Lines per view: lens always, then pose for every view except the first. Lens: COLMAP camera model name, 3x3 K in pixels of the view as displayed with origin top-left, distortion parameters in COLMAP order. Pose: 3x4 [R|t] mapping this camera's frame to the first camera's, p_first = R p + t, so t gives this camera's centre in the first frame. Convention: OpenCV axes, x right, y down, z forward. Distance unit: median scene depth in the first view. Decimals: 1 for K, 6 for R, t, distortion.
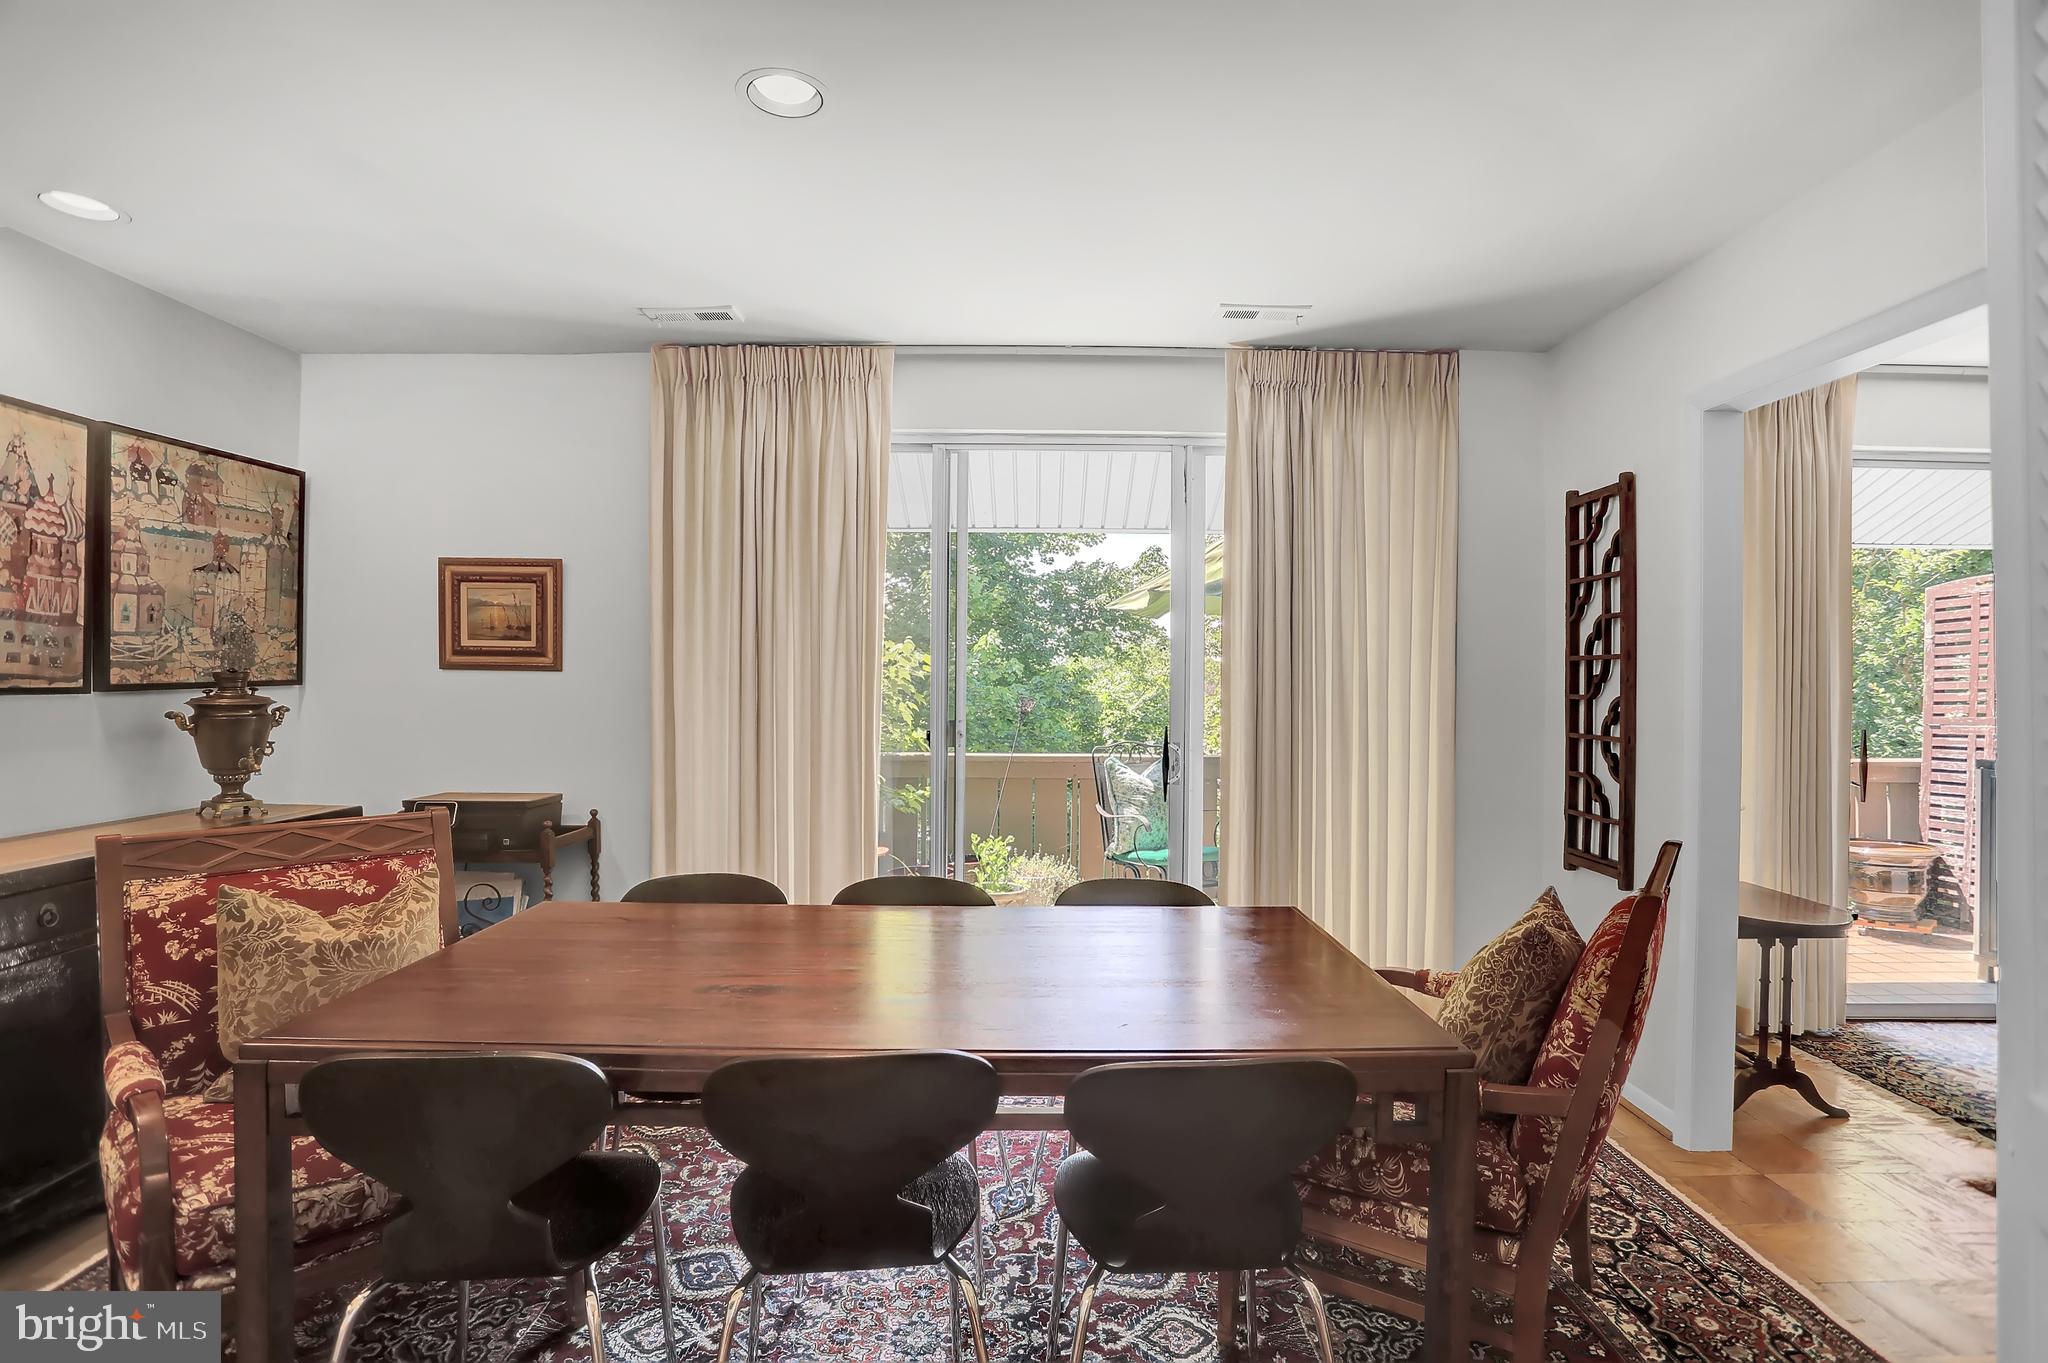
lens RADIAL K [[991.9, 0, 1031.7], [0, 991.9, 680.1], [0, 0, 1]] dist [-0.039138, 0.007325]
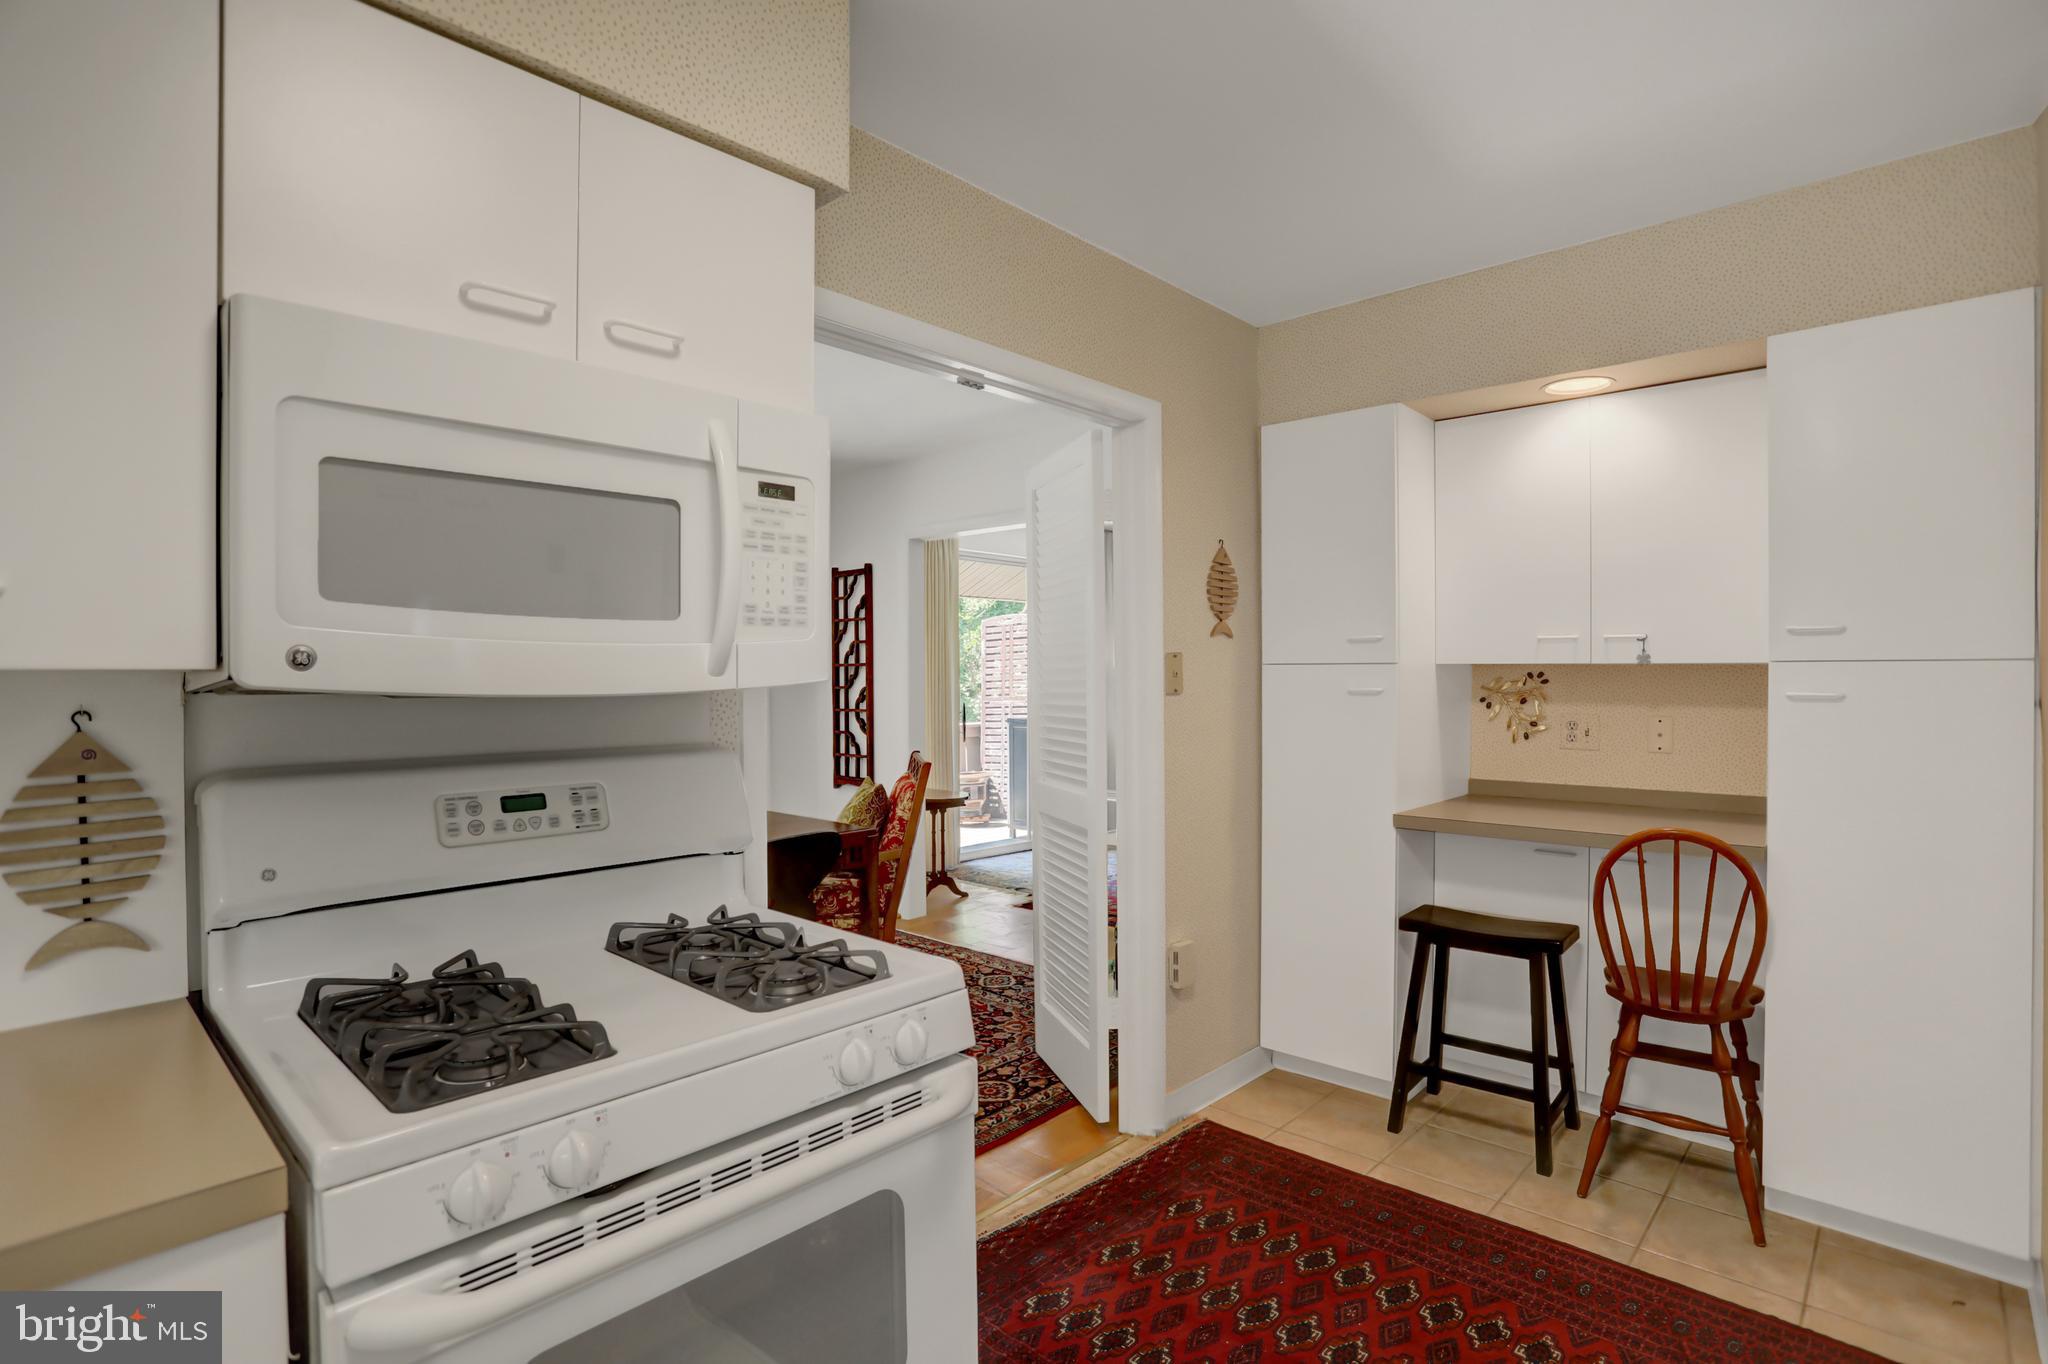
lens RADIAL K [[991.9, 0, 1008.3], [0, 991.9, 689.9], [0, 0, 1]] dist [-0.039138, 0.007325]
pose [[0.702713, -0.021671, 0.711143, -0.492437], [0.013060, 0.999760, 0.017561, -0.005365], [-0.711354, -0.003053, 0.702828, -0.452703]]
